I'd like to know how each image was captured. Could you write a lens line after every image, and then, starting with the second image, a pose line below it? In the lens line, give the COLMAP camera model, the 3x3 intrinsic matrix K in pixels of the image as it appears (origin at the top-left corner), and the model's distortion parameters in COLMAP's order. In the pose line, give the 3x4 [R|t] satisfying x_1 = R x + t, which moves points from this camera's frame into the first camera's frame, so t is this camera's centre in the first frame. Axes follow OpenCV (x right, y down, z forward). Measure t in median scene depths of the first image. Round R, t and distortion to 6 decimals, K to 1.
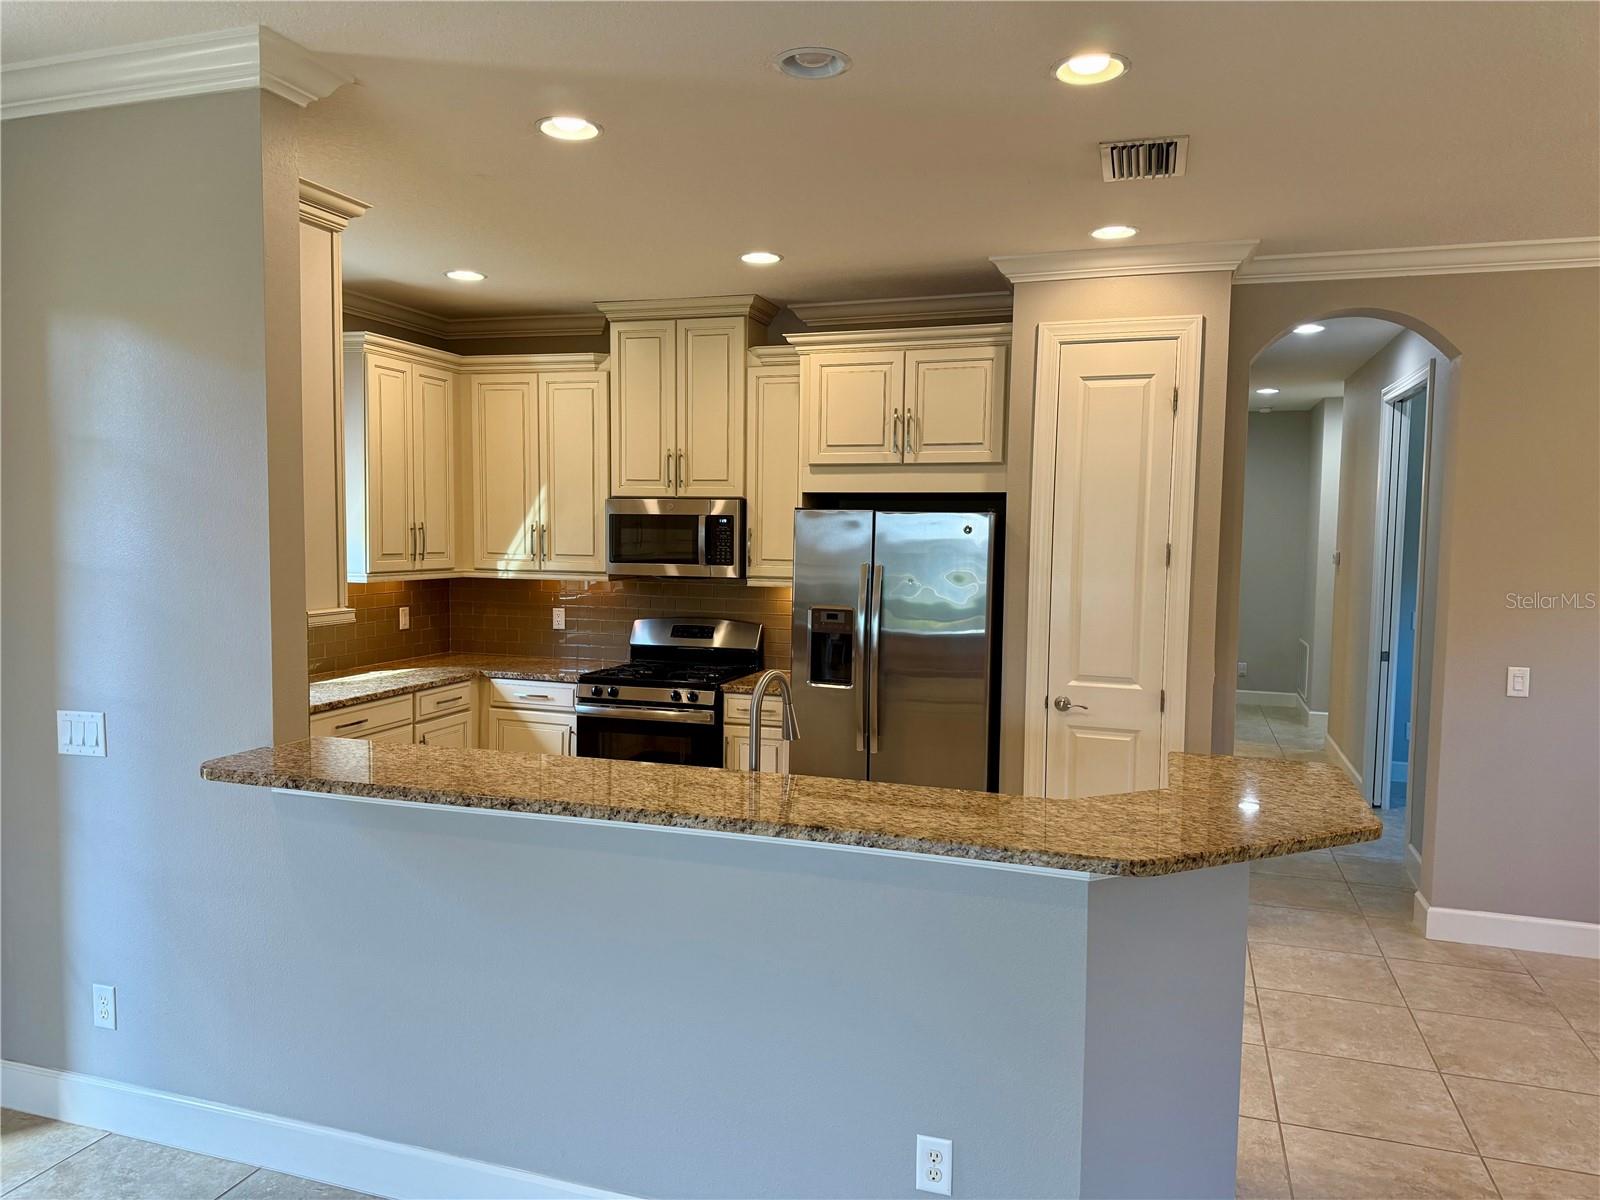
lens RADIAL K [[1118.9, 0, 796.3], [0, 1118.9, 607.6], [0, 0, 1]] dist [0.078218, -0.086058]
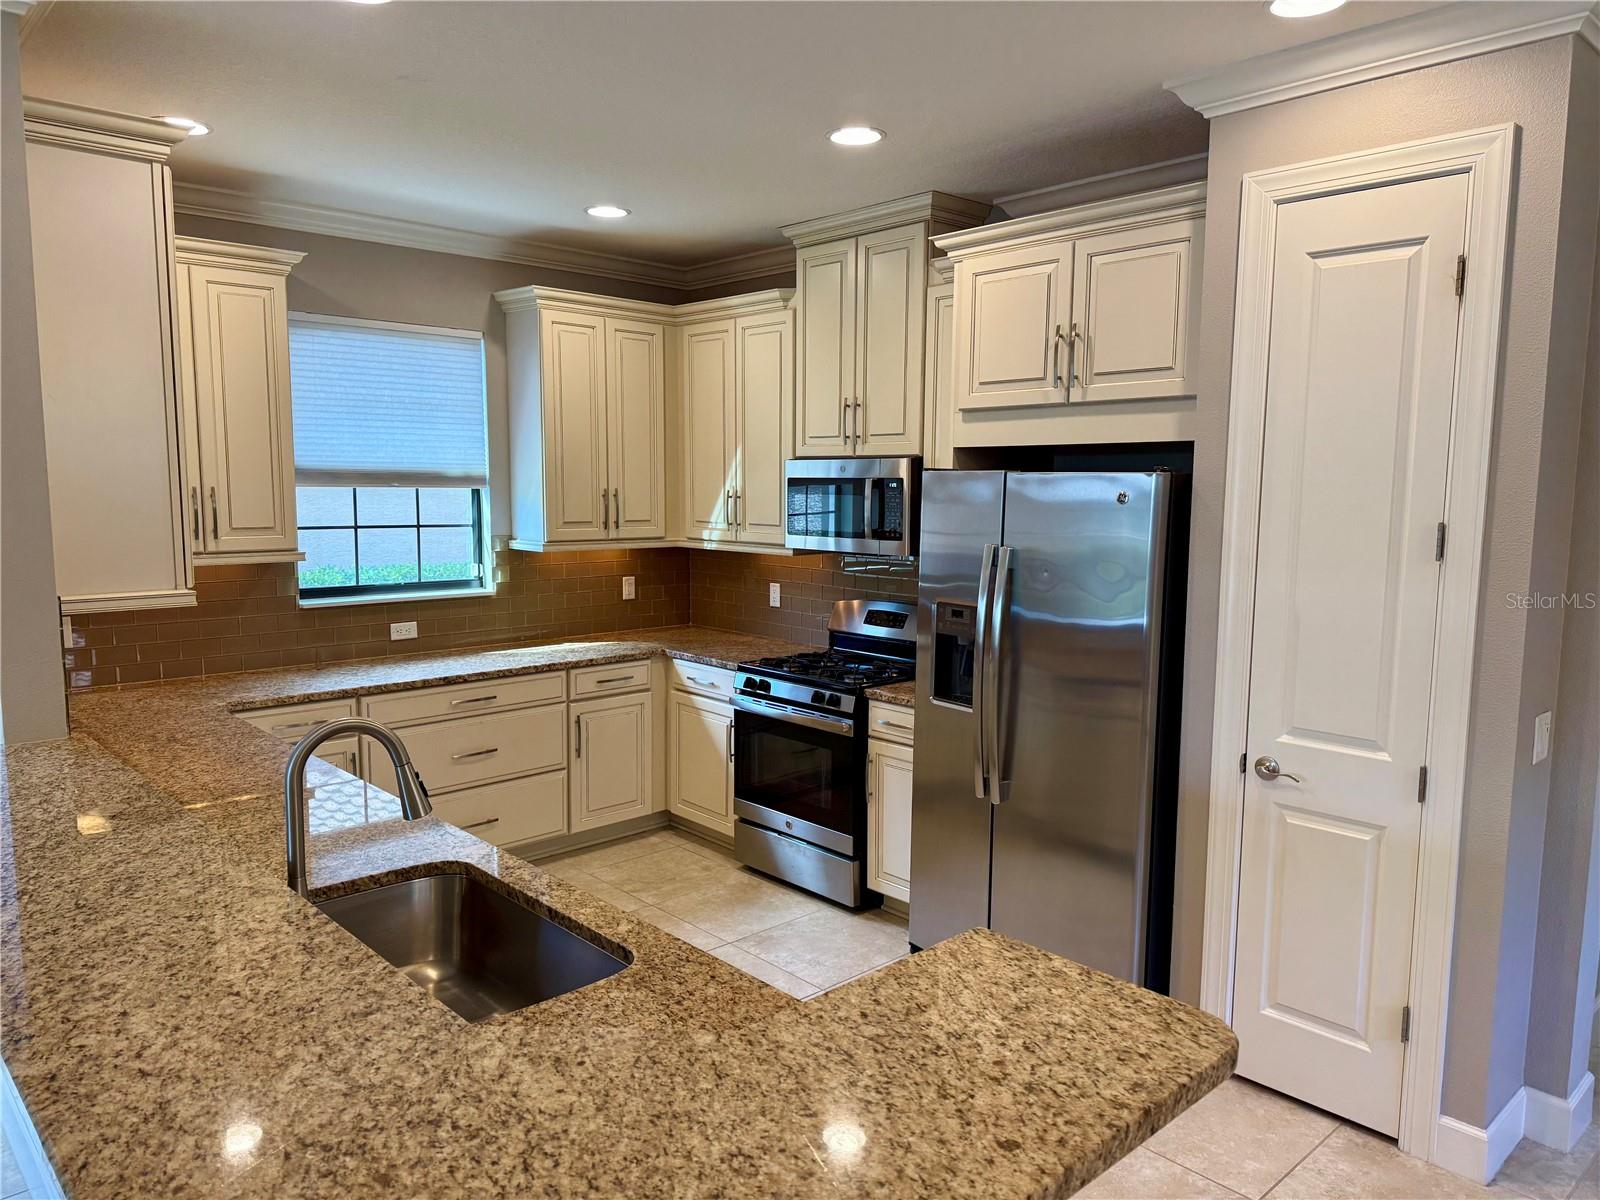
lens RADIAL K [[1118.9, 0, 806.4], [0, 1118.9, 608.6], [0, 0, 1]] dist [0.078218, -0.086058]
pose [[0.876912, 0.048329, -0.478216, 0.303407], [-0.029570, 0.998472, 0.046684, -0.027630], [0.479741, -0.026797, 0.877001, 0.295662]]
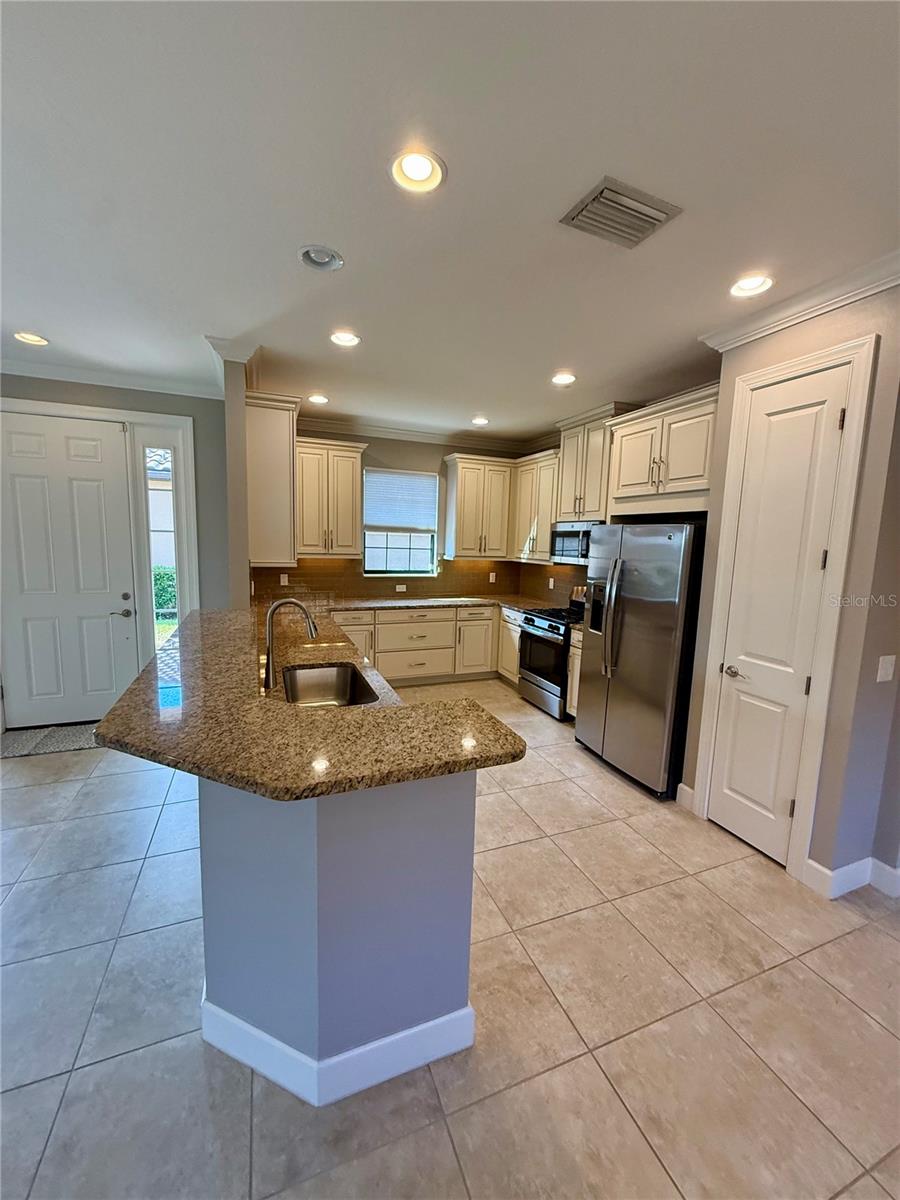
lens RADIAL K [[476.4, 0, 450.5], [0, 476.4, 597.1], [0, 0, 1]] dist [0.000549, 0.000504]
pose [[0.645371, 0.099421, -0.757372, 0.424149], [-0.075945, 0.994932, 0.065891, -0.011289], [0.760085, 0.014995, 0.649651, 0.379018]]
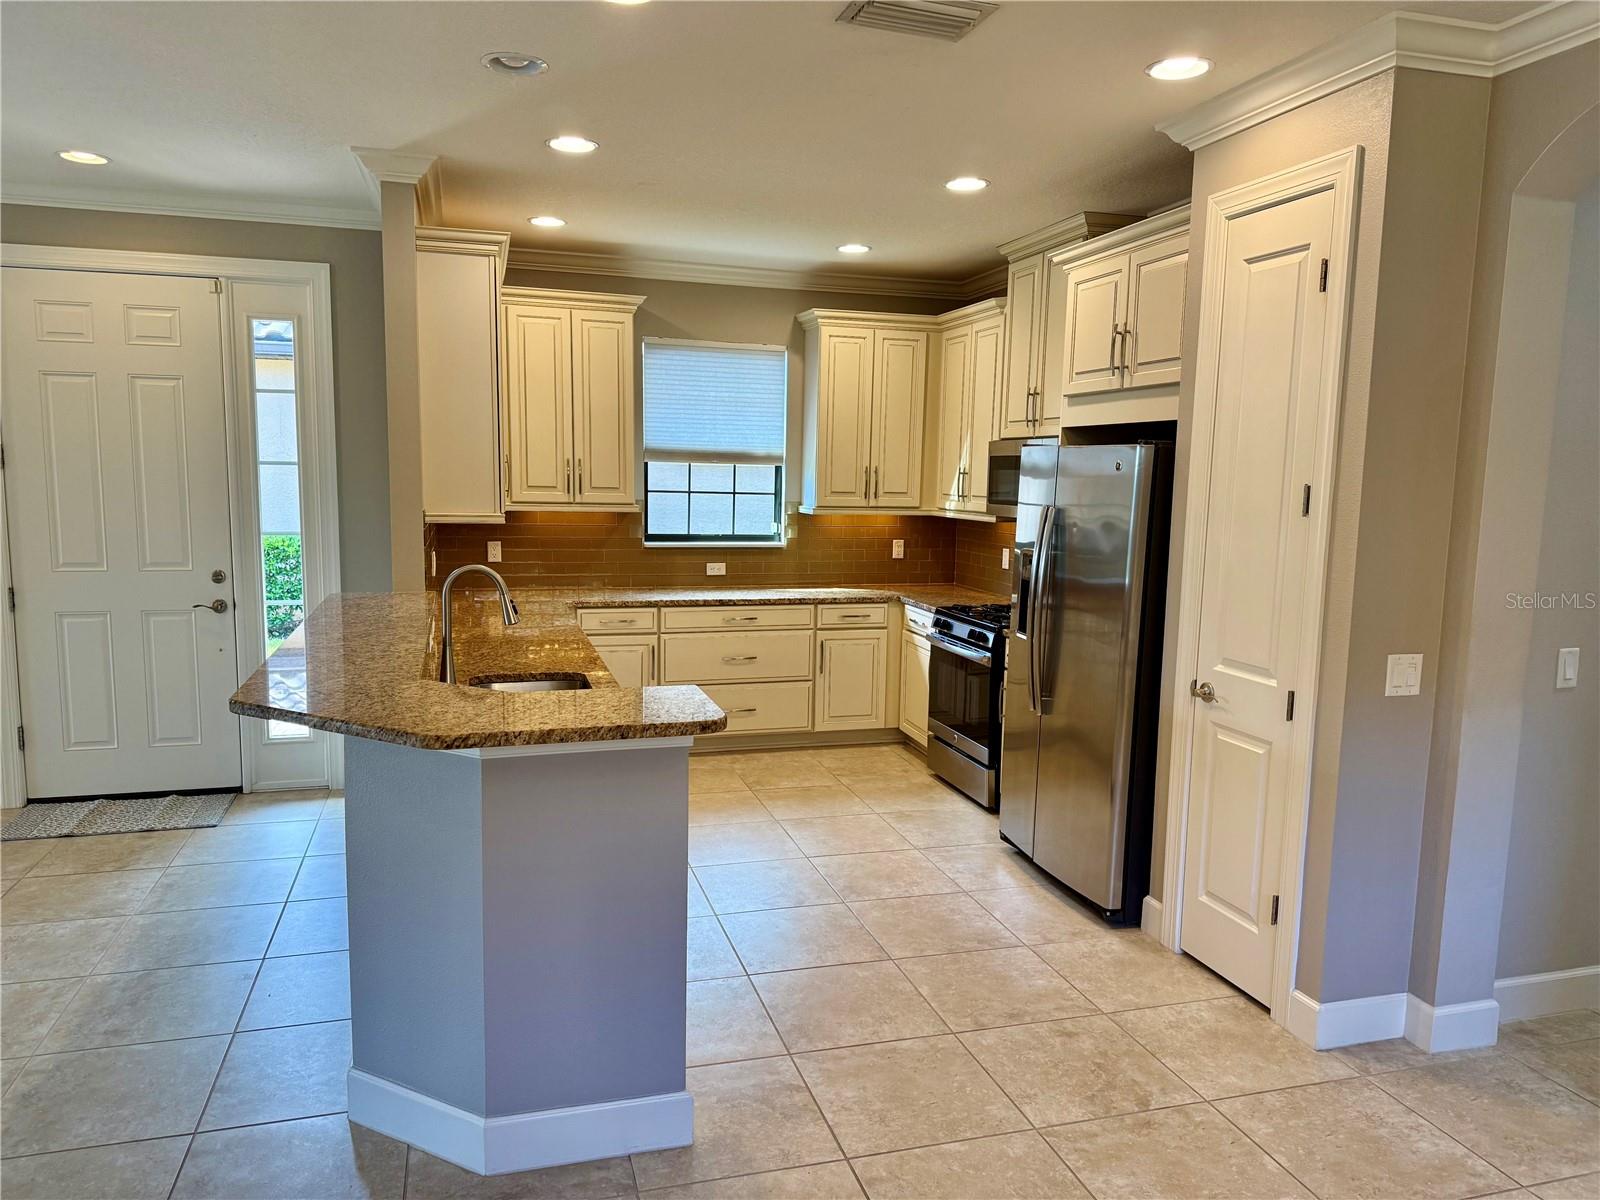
lens RADIAL K [[1118.9, 0, 799.4], [0, 1118.9, 608.7], [0, 0, 1]] dist [0.078218, -0.086058]
pose [[0.568703, 0.100382, -0.816395, 0.685999], [-0.070843, 0.994815, 0.072971, -0.007901], [0.819486, 0.016338, 0.572866, 0.315745]]
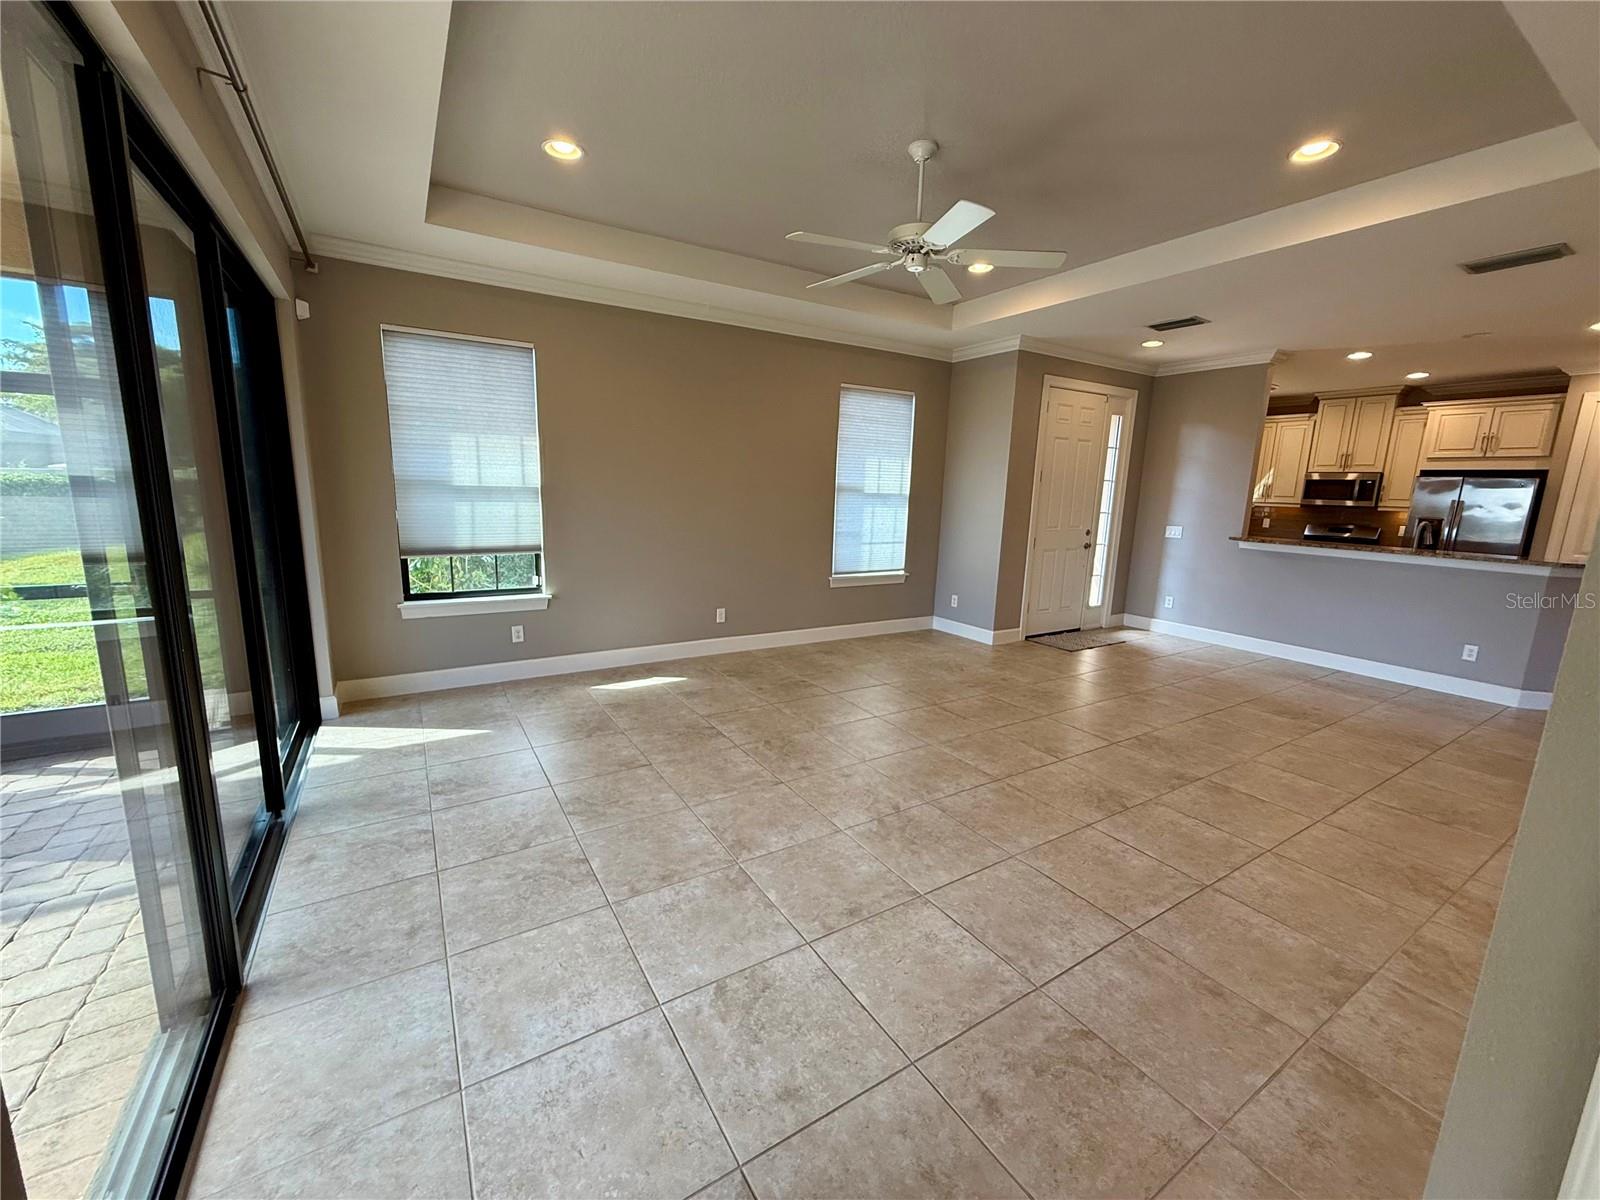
lens RADIAL K [[635.2, 0, 797.6], [0, 635.2, 598.8], [0, 0, 1]] dist [0.000549, 0.000504]
pose [[0.767362, 0.123536, -0.629201, -0.132901], [-0.065941, 0.991267, 0.114204, 0.106970], [0.637814, -0.046146, 0.768807, -0.945856]]
